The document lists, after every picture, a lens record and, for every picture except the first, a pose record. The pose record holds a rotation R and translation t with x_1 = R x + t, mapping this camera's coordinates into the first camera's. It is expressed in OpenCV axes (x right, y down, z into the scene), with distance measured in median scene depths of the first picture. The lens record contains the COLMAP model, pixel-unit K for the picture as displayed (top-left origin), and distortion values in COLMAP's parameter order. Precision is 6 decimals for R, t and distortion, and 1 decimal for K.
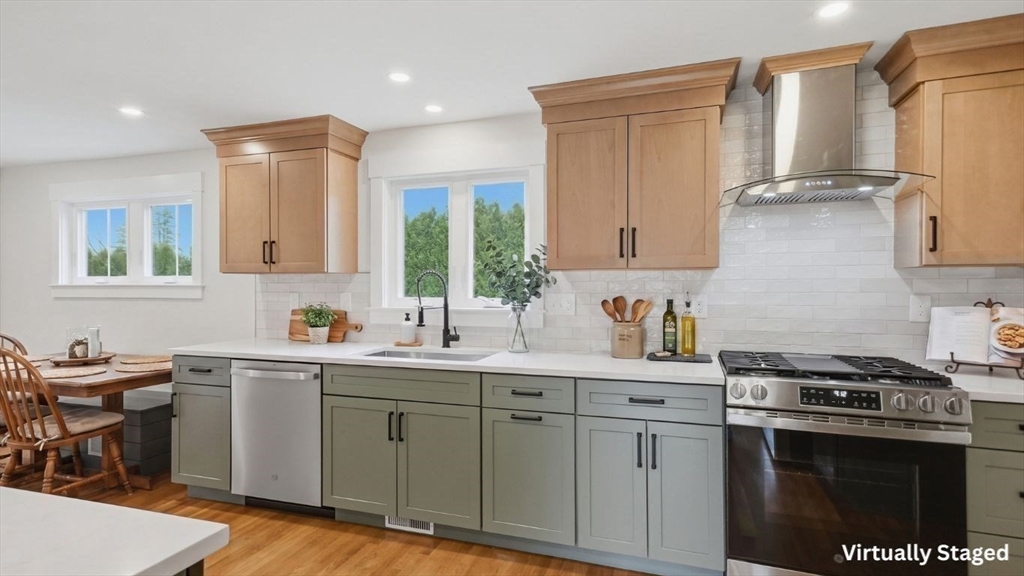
lens RADIAL K [[514.0, 0, 512.0], [0, 514.0, 288.0], [0, 0, 1]] dist [0.016146, 0.000605]
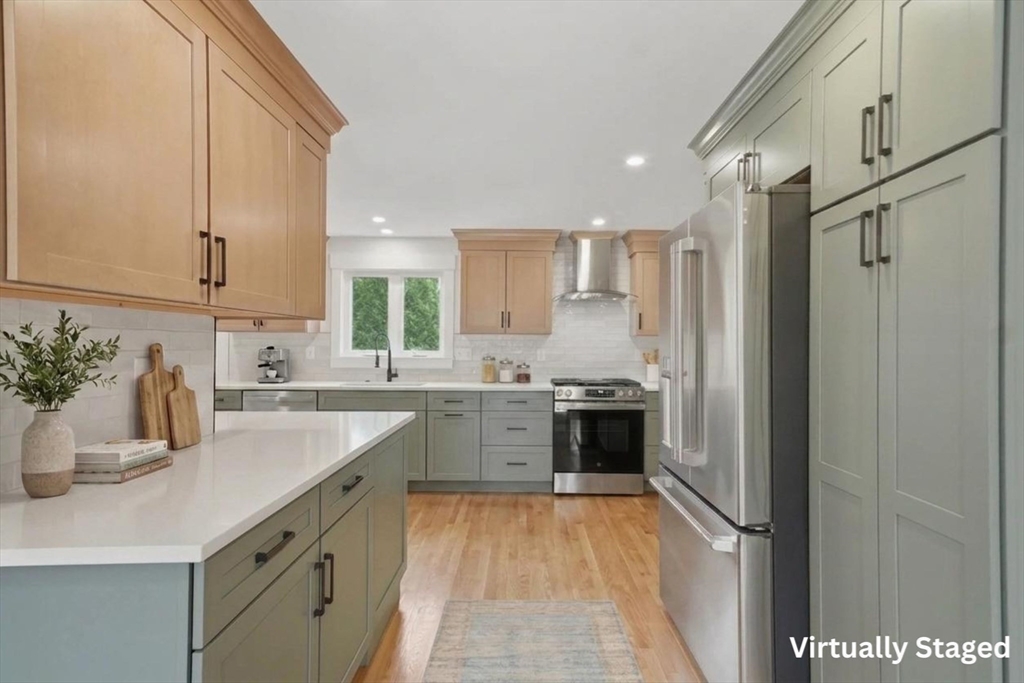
lens RADIAL K [[495.0, 0, 539.9], [0, 495.0, 343.8], [0, 0, 1]] dist [0.001054, 0.000220]
pose [[0.935627, 0.008442, 0.352889, -0.266697], [-0.006723, 0.999959, -0.006098, 0.007571], [-0.352926, 0.003333, 0.935645, -0.653368]]
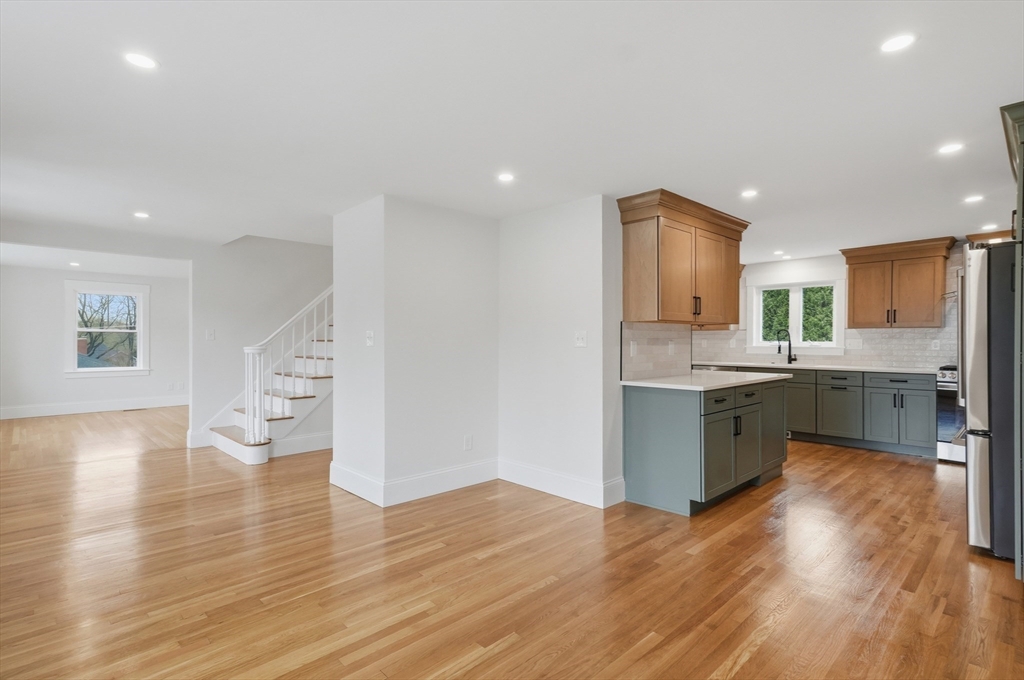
lens RADIAL K [[502.7, 0, 512.0], [0, 502.7, 340.0], [0, 0, 1]] dist [0.034404, 0.000053]
pose [[0.883687, 0.001768, -0.468074, -0.185412], [-0.003323, 0.999991, -0.002498, 0.026721], [0.468066, 0.003763, 0.883686, -1.662259]]
